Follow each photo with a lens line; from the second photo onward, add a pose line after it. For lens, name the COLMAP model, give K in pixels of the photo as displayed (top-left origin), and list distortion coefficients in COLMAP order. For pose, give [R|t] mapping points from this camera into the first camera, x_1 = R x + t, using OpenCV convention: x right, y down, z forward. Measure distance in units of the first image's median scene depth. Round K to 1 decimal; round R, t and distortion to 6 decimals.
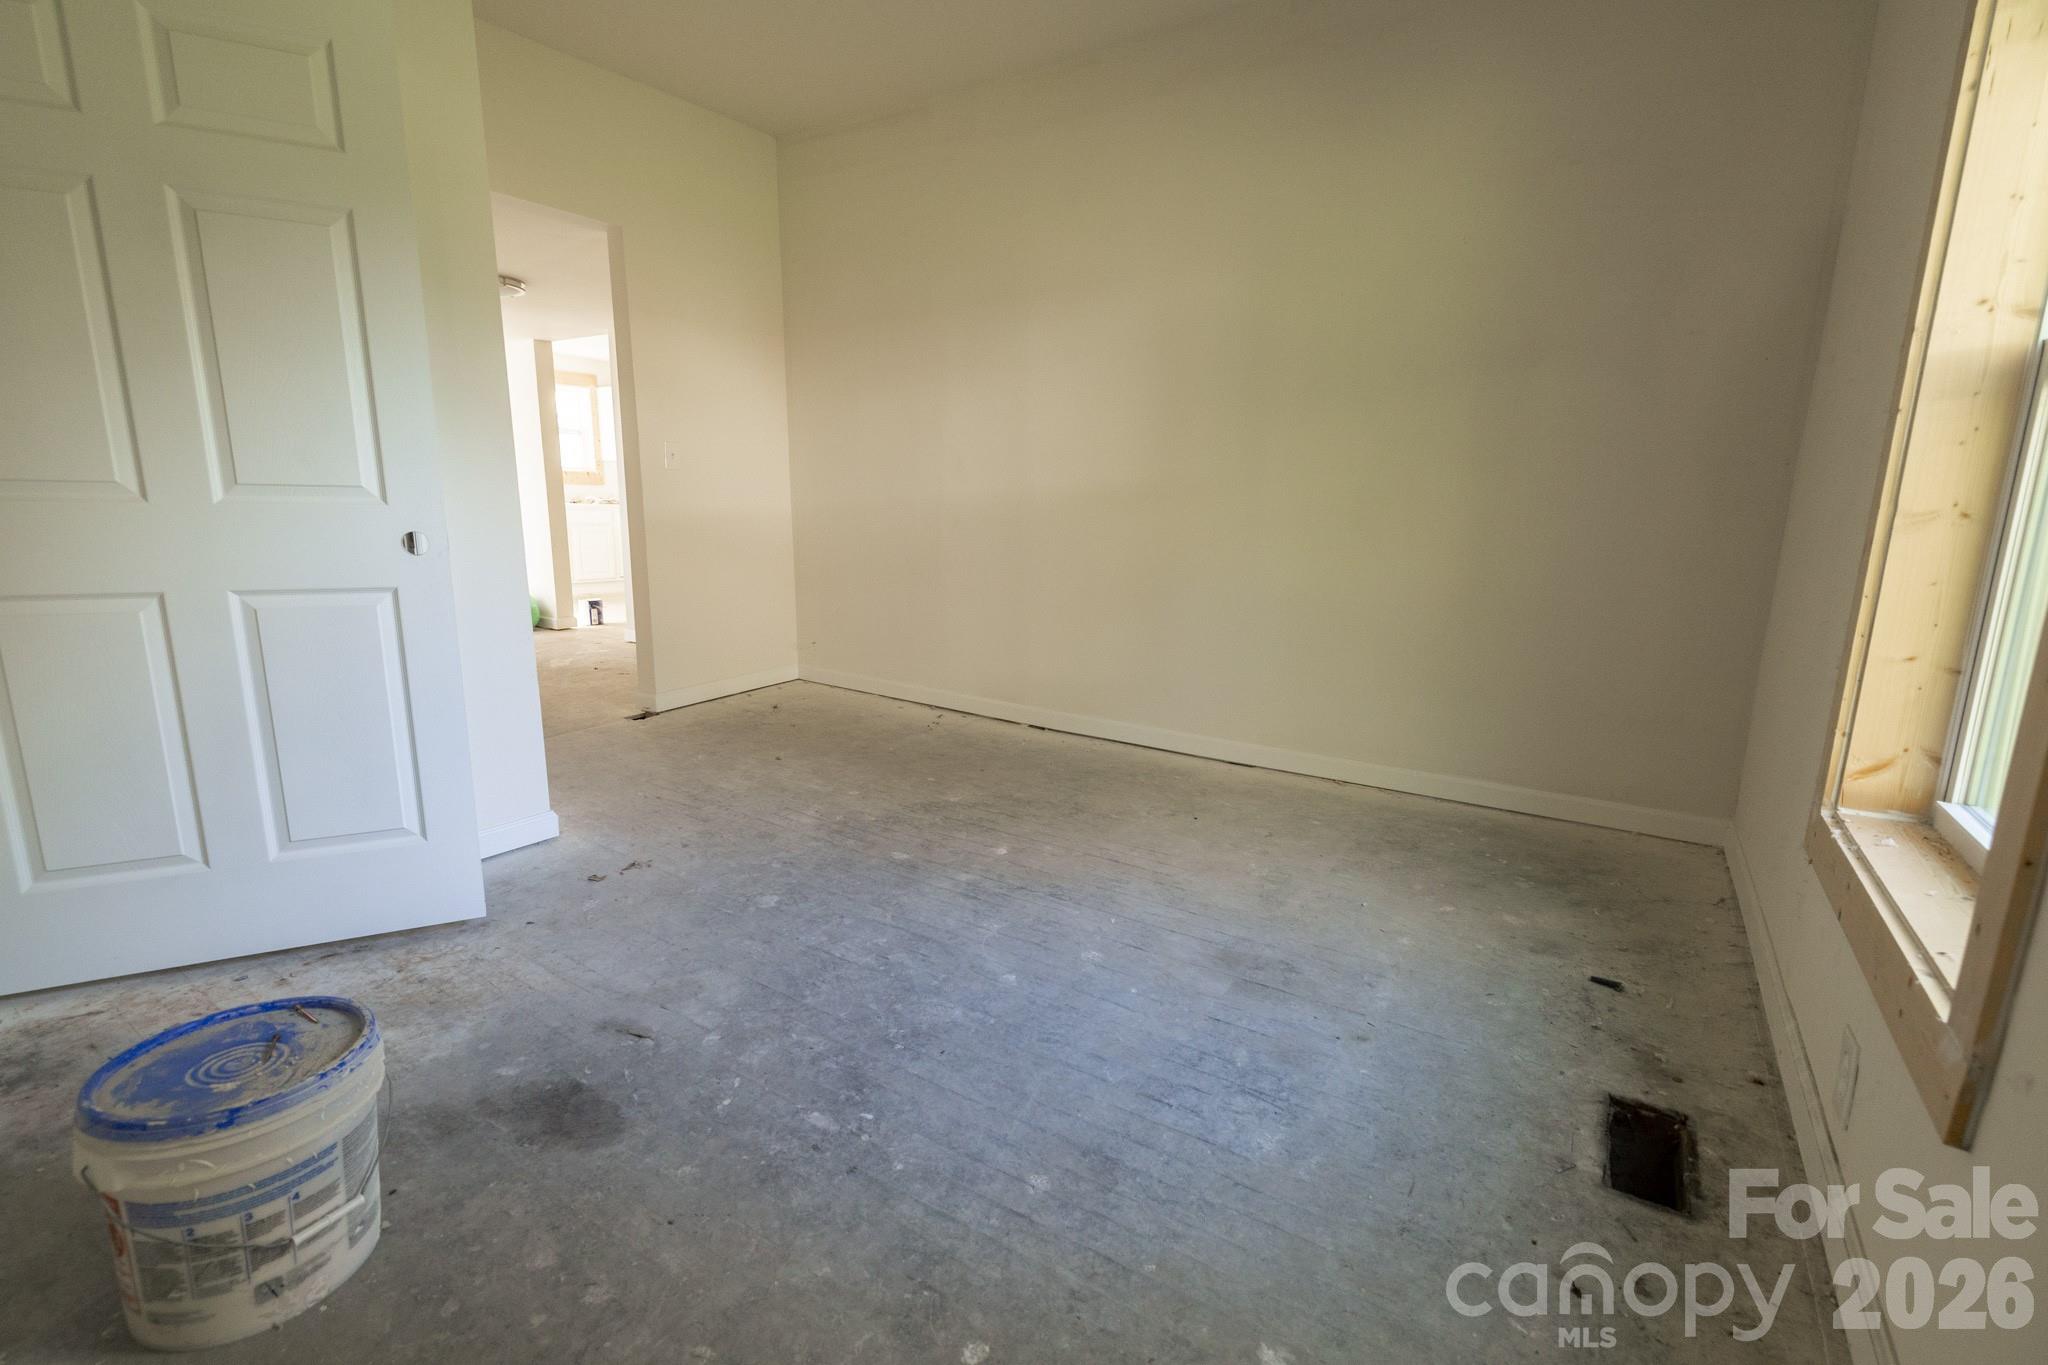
lens RADIAL K [[892.9, 0, 1028.2], [0, 892.9, 682.4], [0, 0, 1]] dist [0.003488, -0.000527]
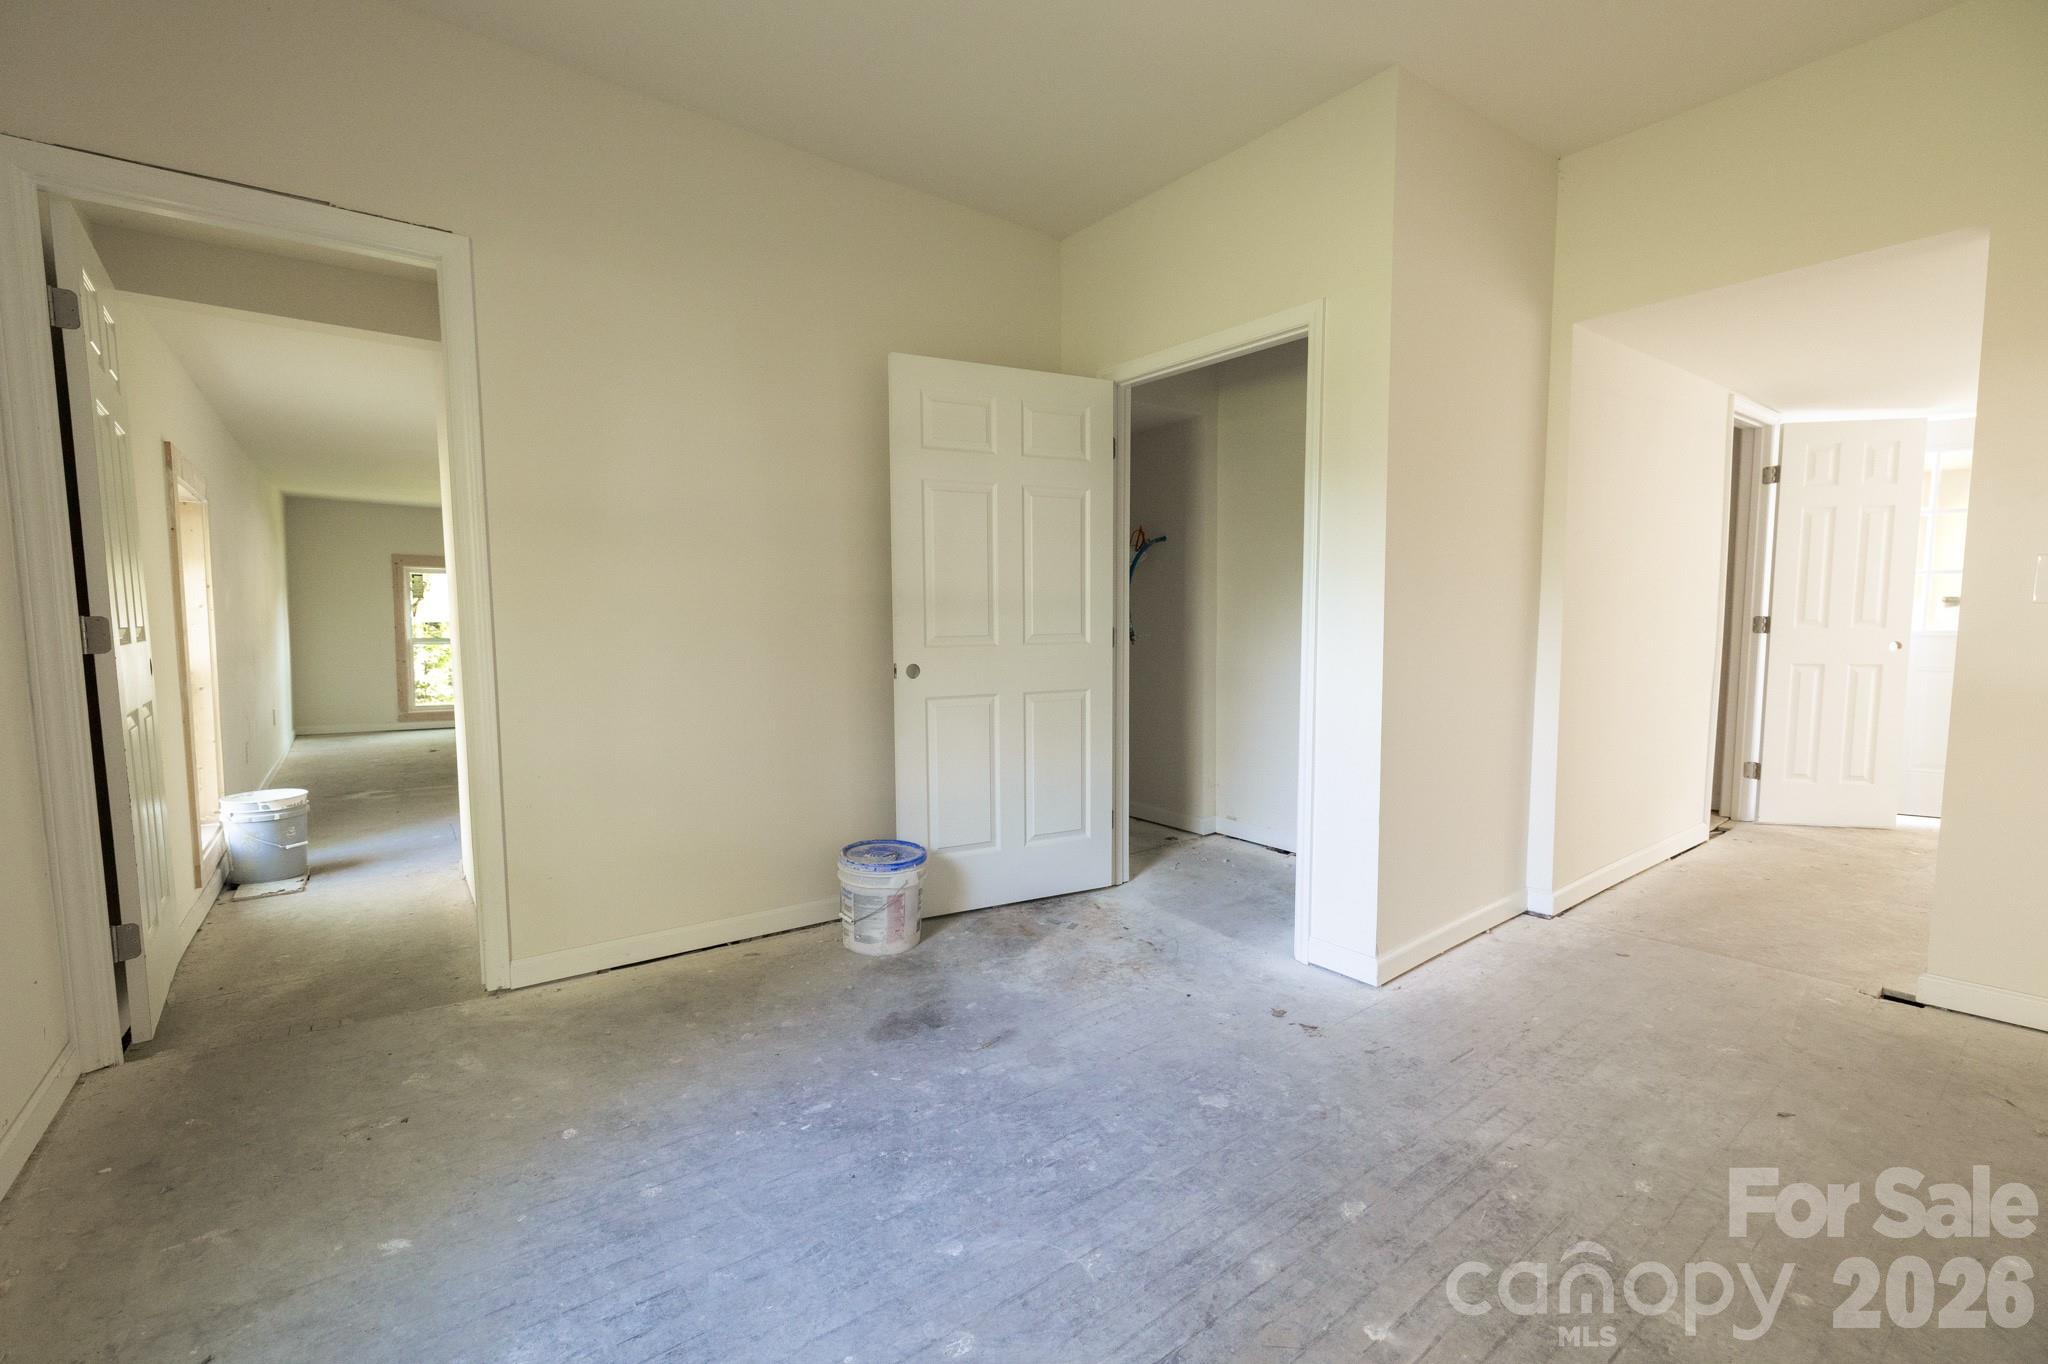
lens RADIAL K [[892.9, 0, 1037.3], [0, 892.9, 678.4], [0, 0, 1]] dist [0.003488, -0.000527]
pose [[-0.328114, 0.055163, -0.943026, 0.728319], [-0.192783, 0.973373, 0.124014, -0.300940], [0.924757, 0.222490, -0.308743, 1.281794]]
